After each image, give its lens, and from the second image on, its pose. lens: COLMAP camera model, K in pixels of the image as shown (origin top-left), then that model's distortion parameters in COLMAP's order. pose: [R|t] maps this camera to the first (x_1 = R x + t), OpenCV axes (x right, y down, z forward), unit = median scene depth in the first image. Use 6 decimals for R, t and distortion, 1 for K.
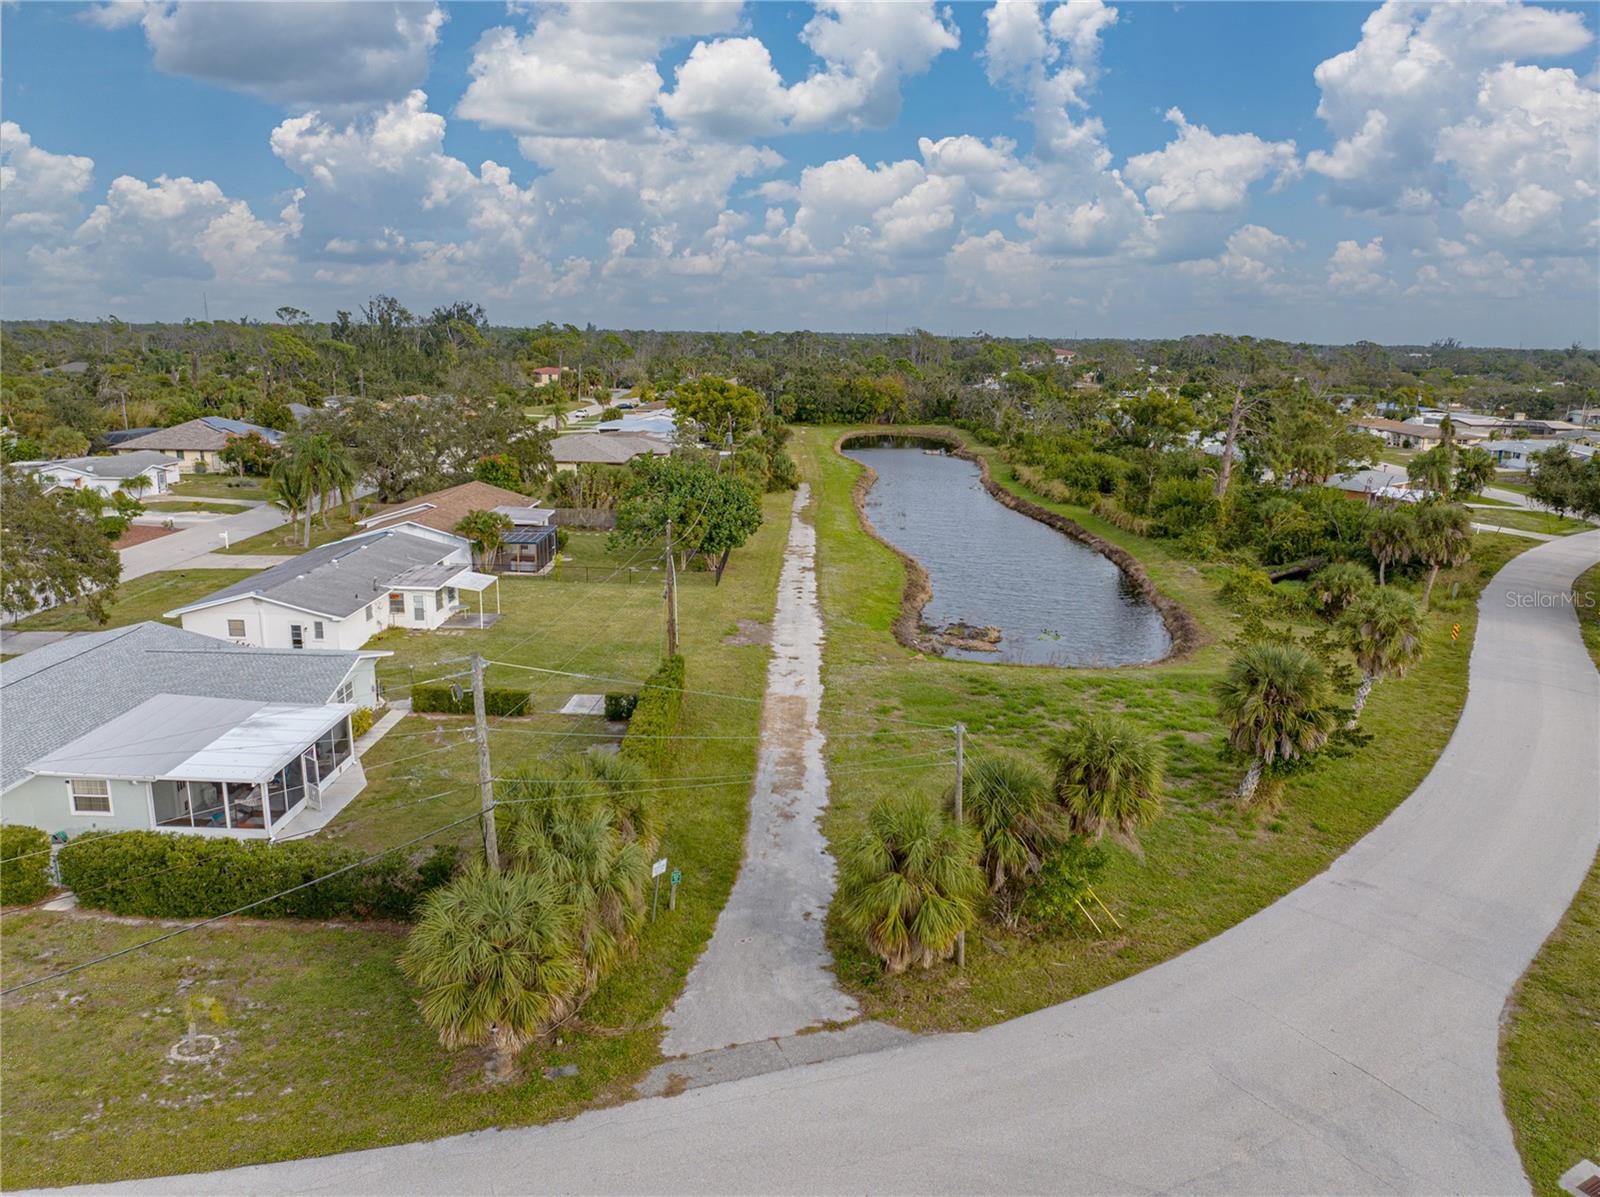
lens RADIAL K [[1123.2, 0, 800.0], [0, 1123.2, 598.5], [0, 0, 1]] dist [-0.030990, 0.020607]
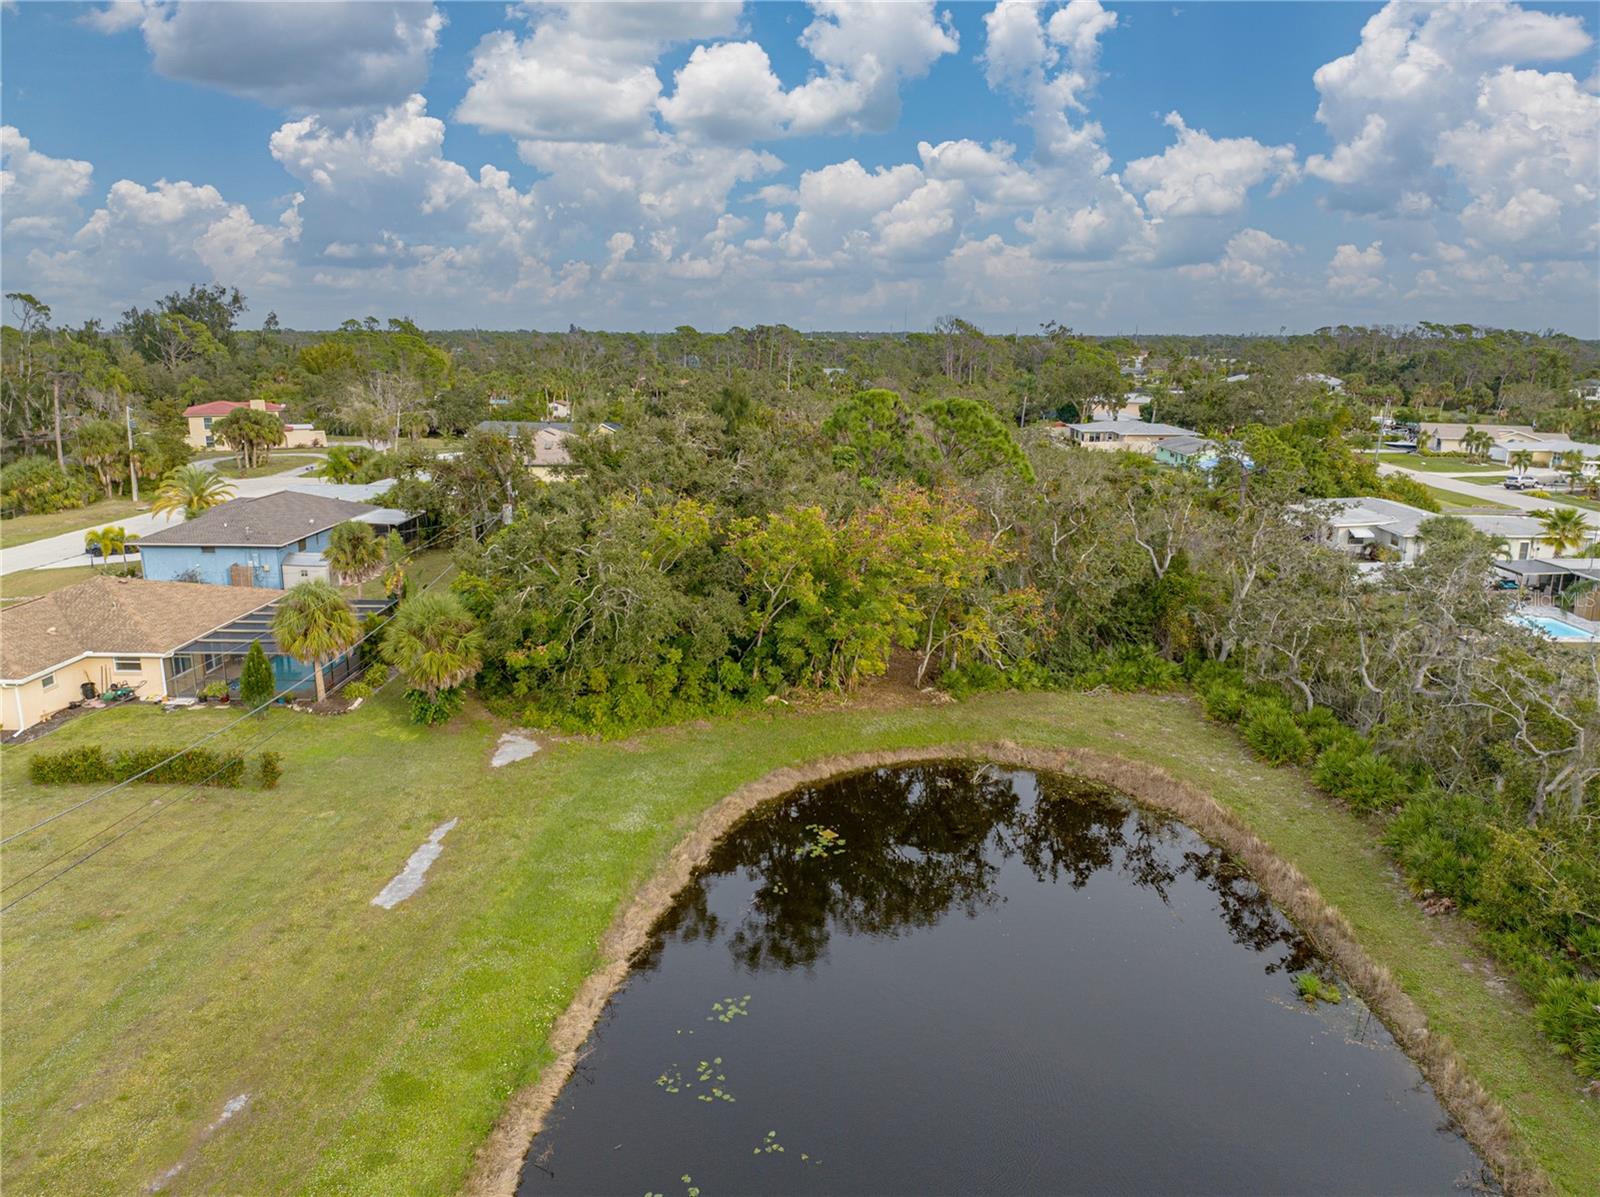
lens RADIAL K [[1109.4, 0, 806.3], [0, 1109.4, 607.2], [0, 0, 1]] dist [-0.033287, 0.031663]
pose [[0.999992, -0.003841, 0.000580, 0.082435], [0.003837, 0.999972, 0.006397, -0.244634], [-0.000604, -0.006394, 0.999979, 1.109262]]
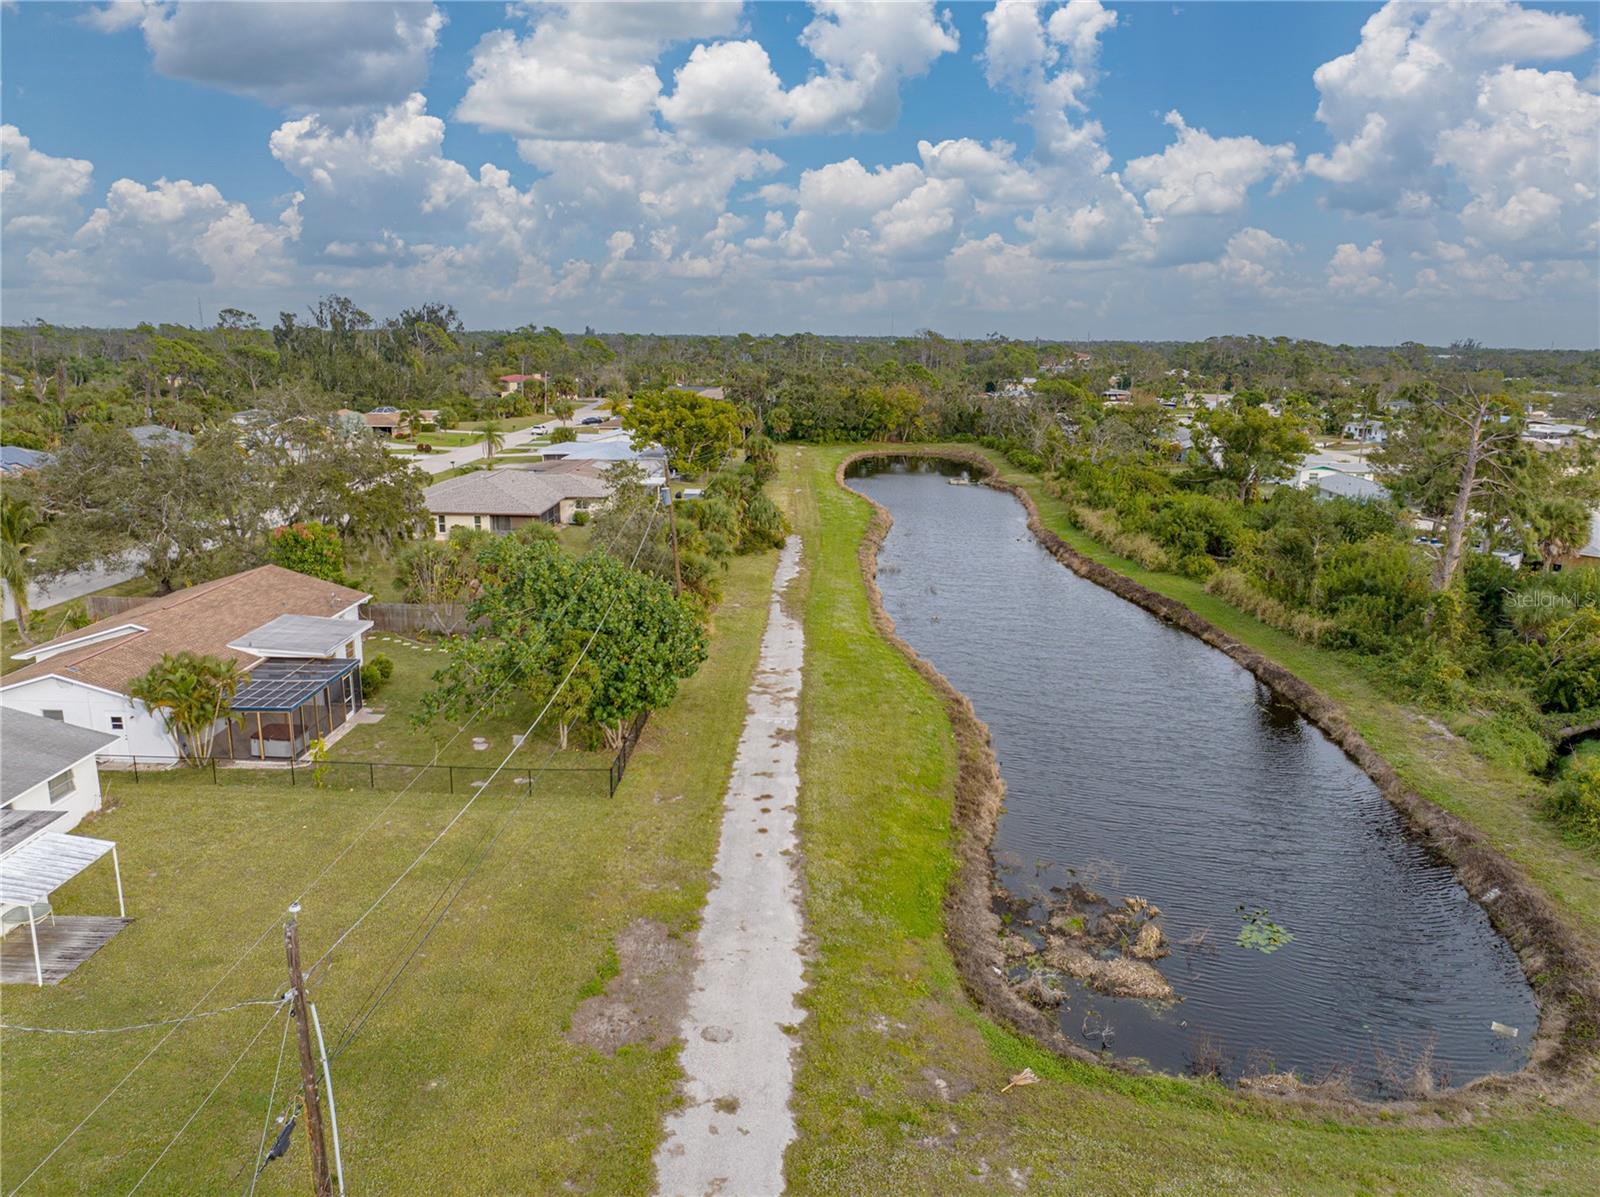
lens RADIAL K [[1109.4, 0, 806.3], [0, 1109.4, 607.2], [0, 0, 1]] dist [-0.033287, 0.031663]
pose [[0.999992, -0.003843, 0.000596, 0.011686], [0.003838, 0.999967, 0.007182, -0.063666], [-0.000623, -0.007180, 0.999974, 0.282379]]
